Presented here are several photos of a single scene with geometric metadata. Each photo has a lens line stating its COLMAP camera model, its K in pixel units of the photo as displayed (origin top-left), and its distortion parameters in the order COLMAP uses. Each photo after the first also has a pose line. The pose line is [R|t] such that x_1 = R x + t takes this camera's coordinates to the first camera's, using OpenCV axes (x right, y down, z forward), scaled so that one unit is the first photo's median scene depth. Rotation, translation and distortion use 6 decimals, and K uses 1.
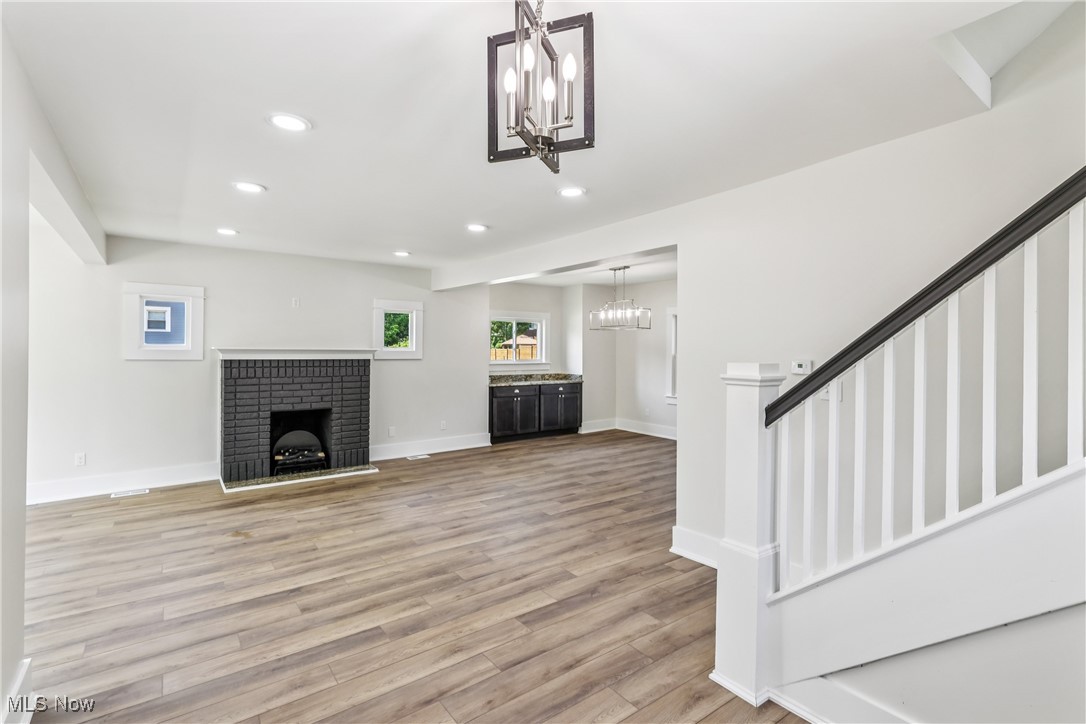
lens RADIAL K [[508.9, 0, 544.4], [0, 508.9, 353.2], [0, 0, 1]] dist [0.003678, -0.000011]
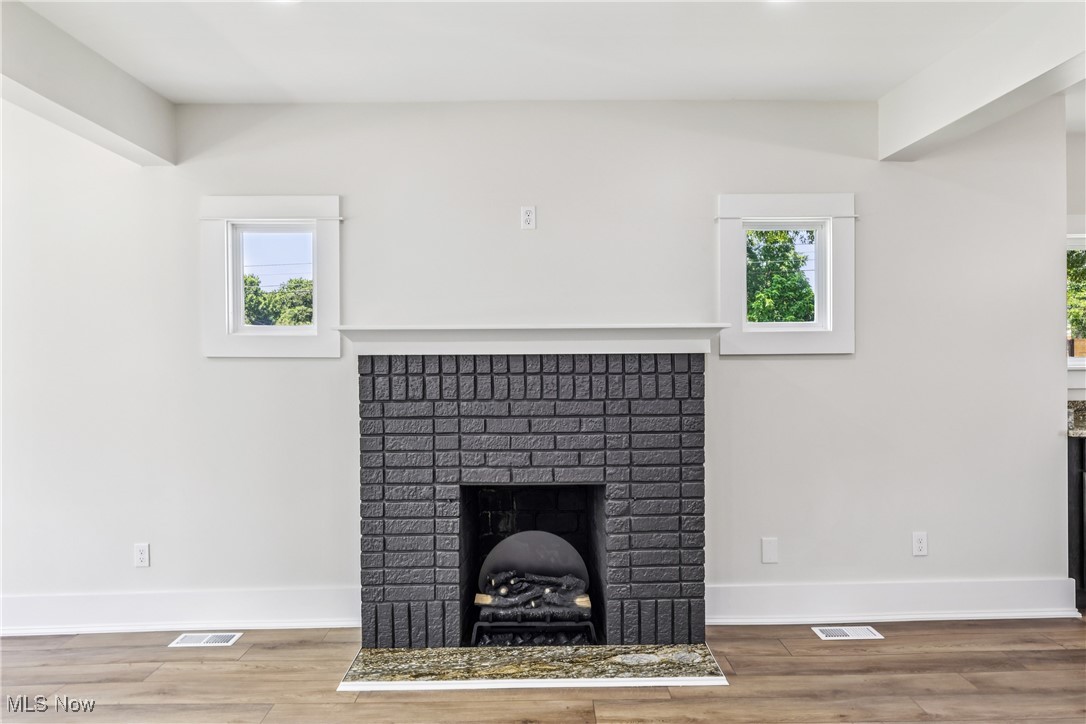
lens RADIAL K [[680.3, 0, 546.7], [0, 680.3, 354.1], [0, 0, 1]] dist [0.002229, 0.002389]
pose [[0.810336, -0.007922, -0.585912, -0.165651], [0.009711, 0.999953, -0.000089, 0.012281], [0.585885, -0.005618, 0.810375, 0.599163]]
